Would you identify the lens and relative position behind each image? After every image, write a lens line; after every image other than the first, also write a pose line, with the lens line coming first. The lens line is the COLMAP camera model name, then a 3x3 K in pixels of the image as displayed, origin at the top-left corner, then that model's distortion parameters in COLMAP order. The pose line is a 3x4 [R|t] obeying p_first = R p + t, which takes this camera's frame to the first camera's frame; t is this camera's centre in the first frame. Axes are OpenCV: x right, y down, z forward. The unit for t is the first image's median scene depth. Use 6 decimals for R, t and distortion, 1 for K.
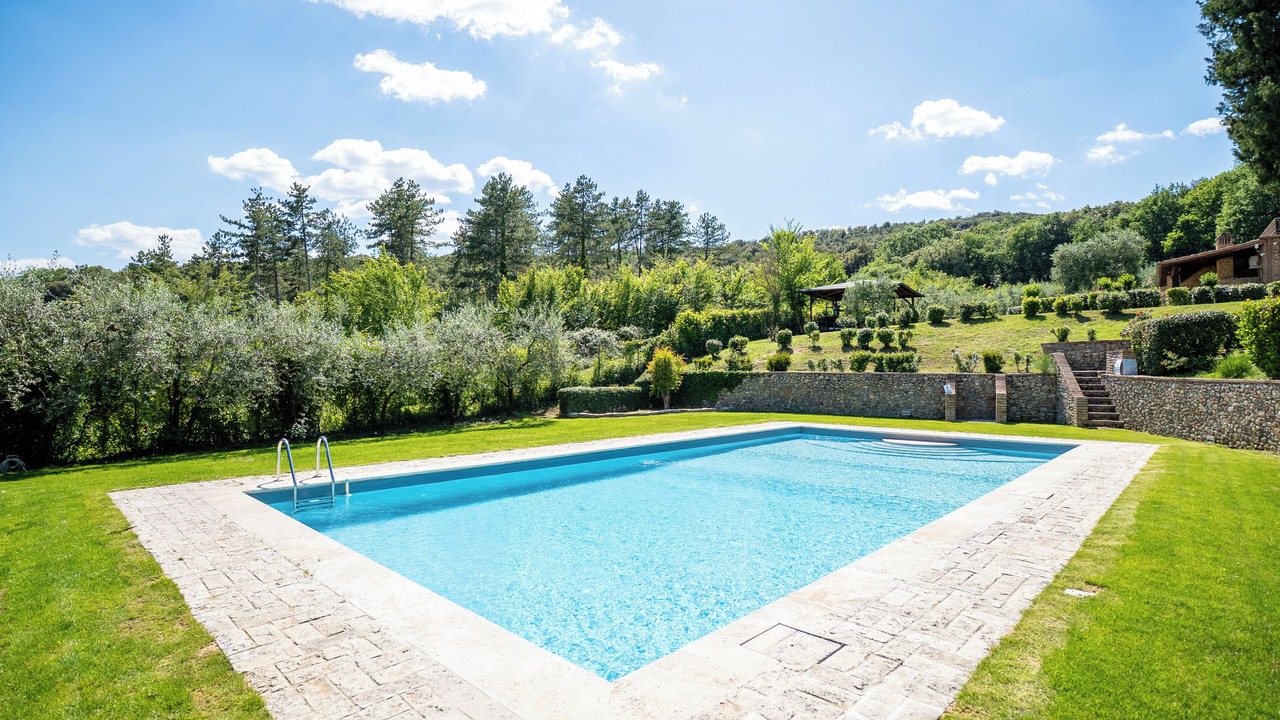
lens RADIAL K [[625.1, 0, 644.4], [0, 625.1, 347.8], [0, 0, 1]] dist [-0.045443, 0.012413]
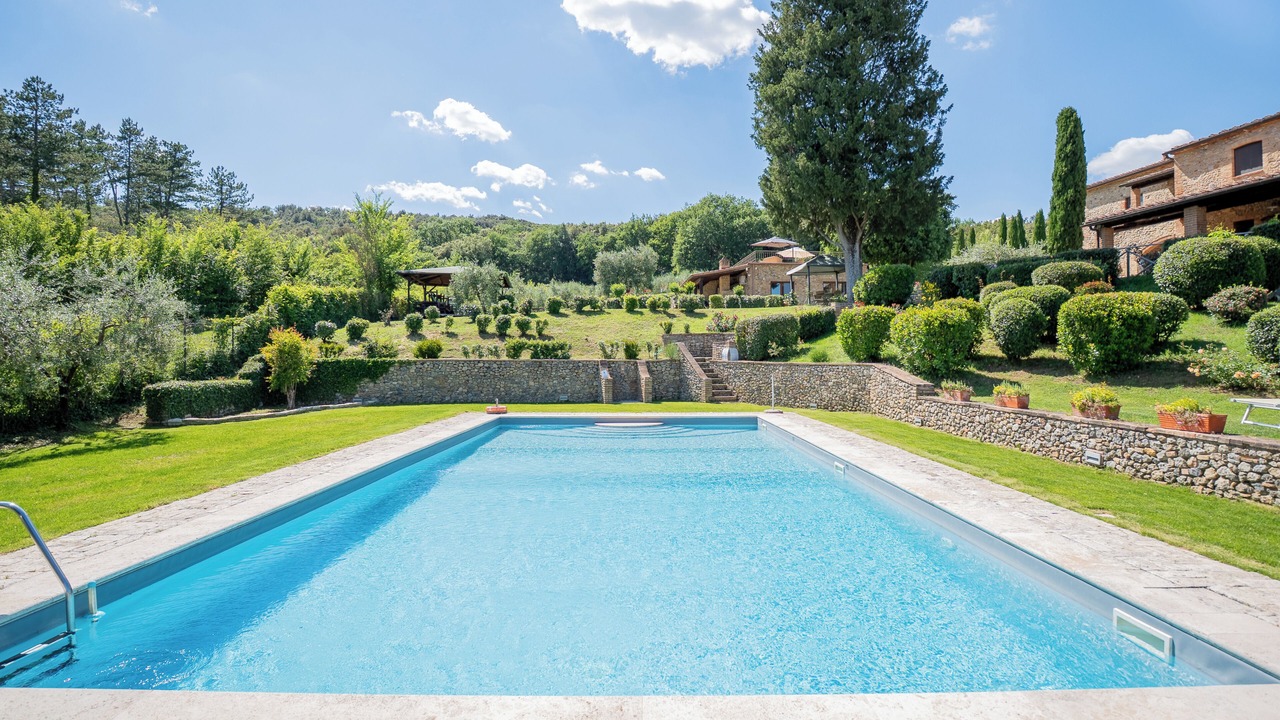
lens RADIAL K [[621.7, 0, 640.0], [0, 621.7, 360.0], [0, 0, 1]] dist [-0.047056, 0.010747]
pose [[0.727025, -0.004877, 0.686594, -0.163092], [-0.021512, 0.999322, 0.029878, 0.005706], [-0.686274, -0.036492, 0.726427, 0.123592]]
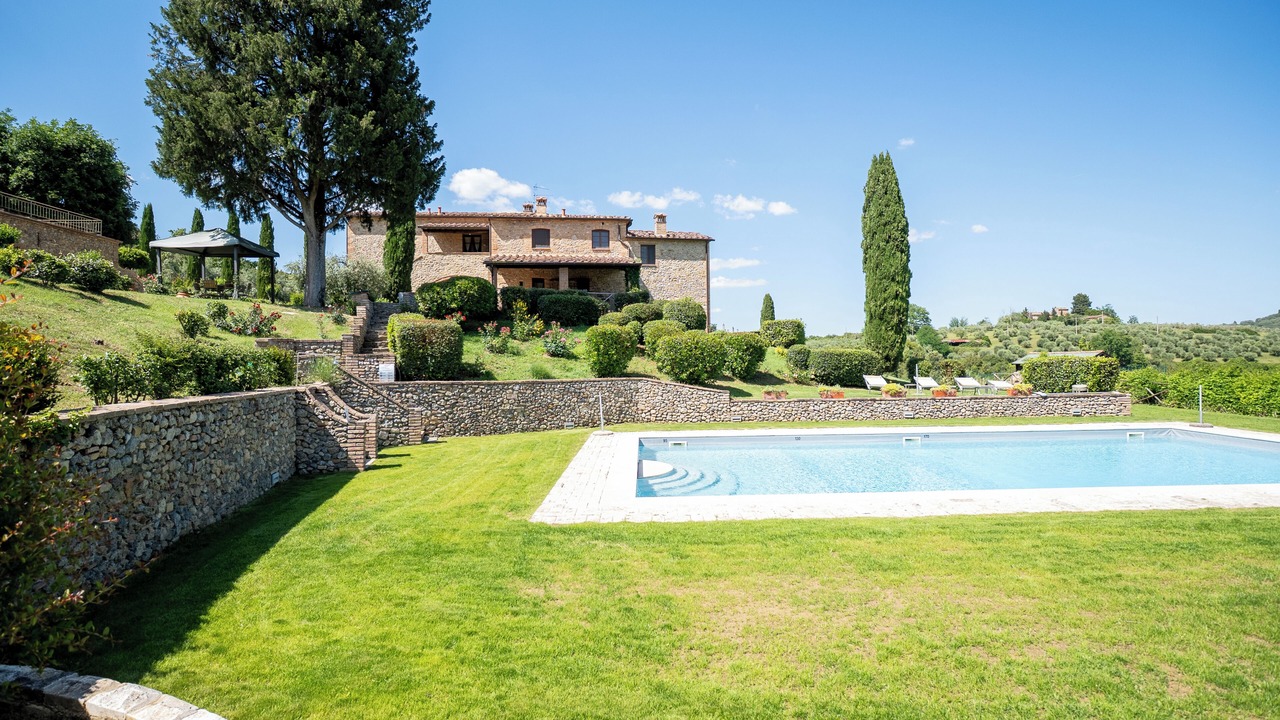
lens RADIAL K [[621.7, 0, 640.0], [0, 621.7, 360.0], [0, 0, 1]] dist [-0.047056, 0.010747]
pose [[-0.684853, 0.009831, 0.728615, -0.073935], [-0.013750, 0.999557, -0.026410, 0.021700], [-0.728552, -0.028105, -0.684414, 0.906055]]
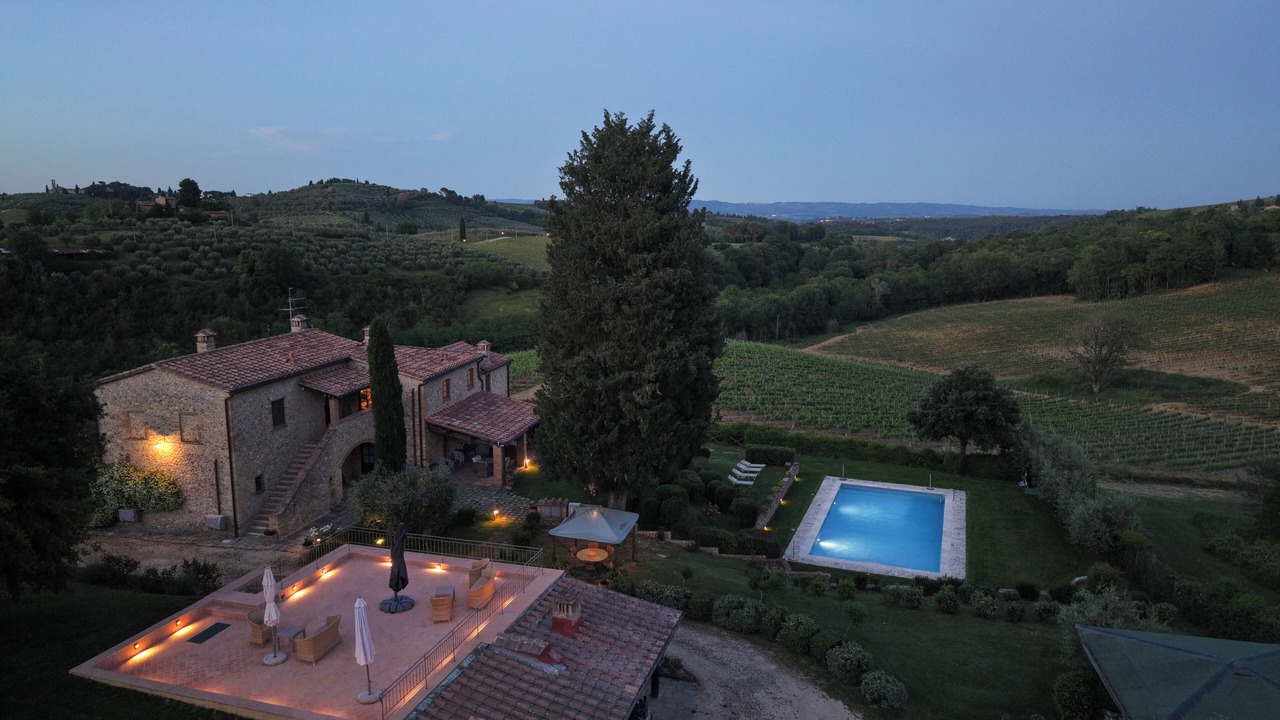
lens RADIAL K [[865.9, 0, 651.3], [0, 865.9, 362.3], [0, 0, 1]] dist [0.001681, -0.001474]
pose [[-0.918656, 0.061539, -0.390235, 1.350419], [0.009201, 0.990858, 0.134596, -0.570821], [0.394951, 0.120057, -0.910824, 1.980451]]
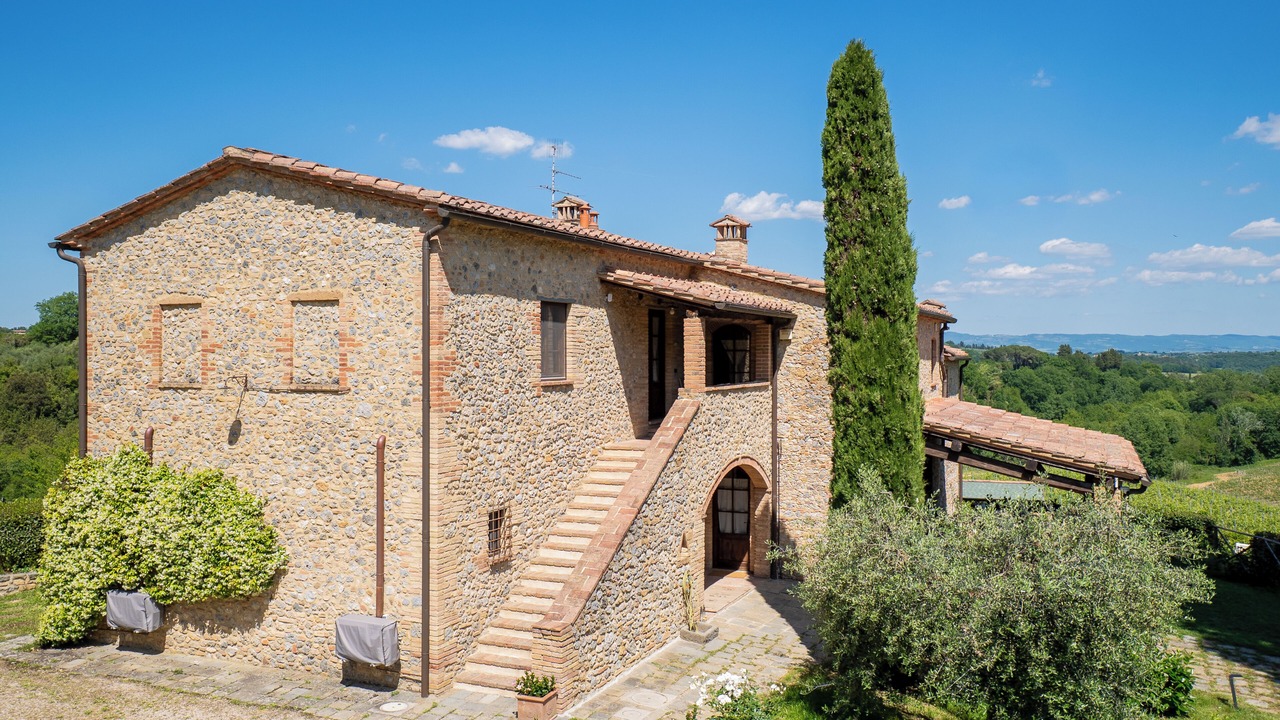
lens RADIAL K [[1011.1, 0, 644.5], [0, 1011.1, 351.6], [0, 0, 1]] dist [0.045830, 0.008491]
pose [[-0.982913, -0.001362, -0.184068, 1.425634], [0.005405, 0.999328, -0.036256, -0.250112], [0.183993, -0.036632, -0.982245, 0.964446]]
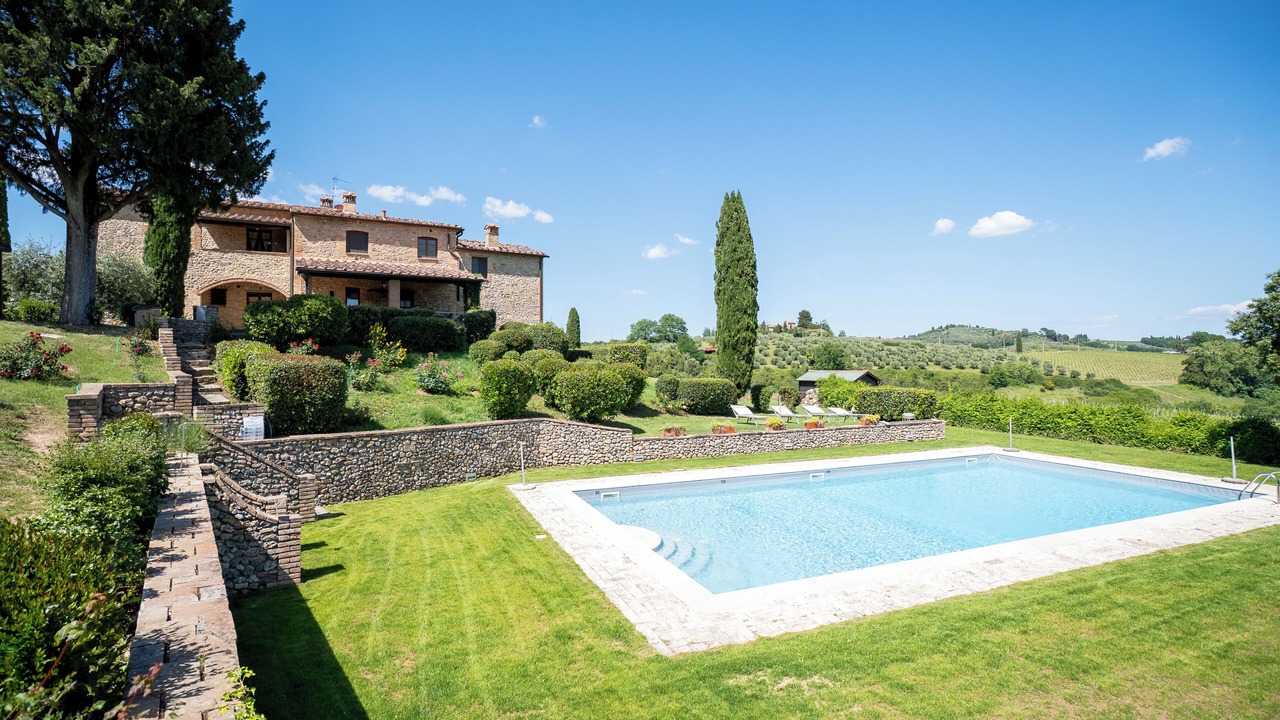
lens RADIAL K [[621.7, 0, 640.0], [0, 621.7, 360.0], [0, 0, 1]] dist [-0.047056, 0.010747]
pose [[-0.906265, 0.005754, 0.422670, 0.074519], [-0.010285, 0.999311, -0.035656, -0.015819], [-0.422584, -0.036660, -0.905582, 0.967810]]
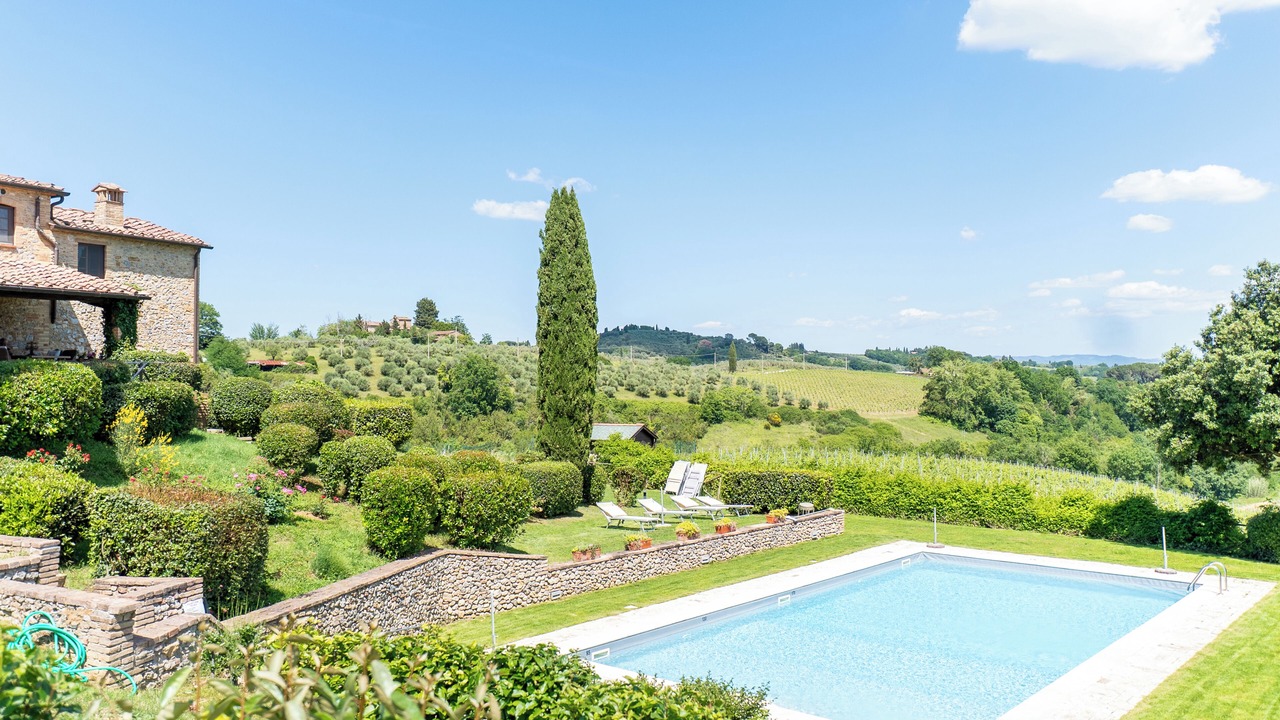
lens RADIAL K [[1048.2, 0, 646.0], [0, 1048.2, 360.8], [0, 0, 1]] dist [-0.007918, -0.000407]
pose [[-0.998593, -0.002152, -0.052992, 0.340974], [0.000607, 0.998648, -0.051984, -0.073441], [0.053032, -0.051943, -0.997241, 1.180141]]
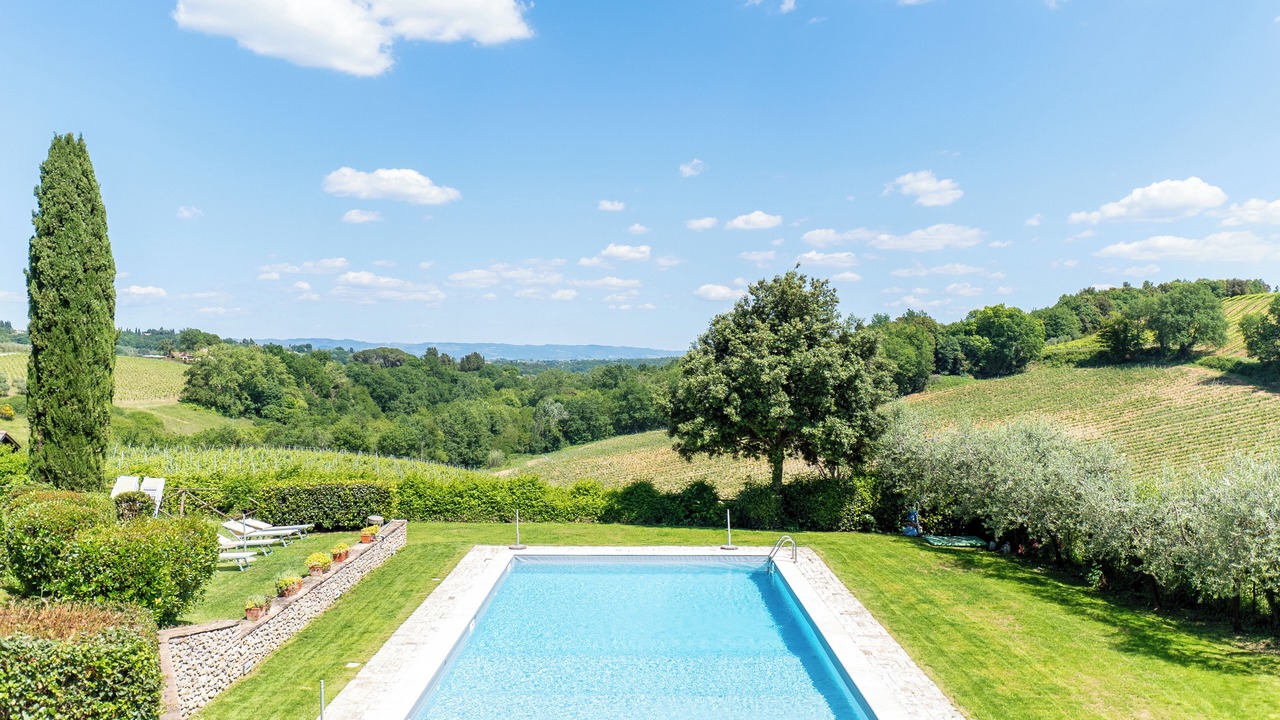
lens RADIAL K [[1048.2, 0, 646.0], [0, 1048.2, 360.8], [0, 0, 1]] dist [-0.007918, -0.000407]
pose [[-0.729524, -0.001491, -0.683954, 0.633923], [0.023308, 0.999363, -0.027041, -0.099424], [0.683558, -0.035669, -0.729024, 0.991995]]
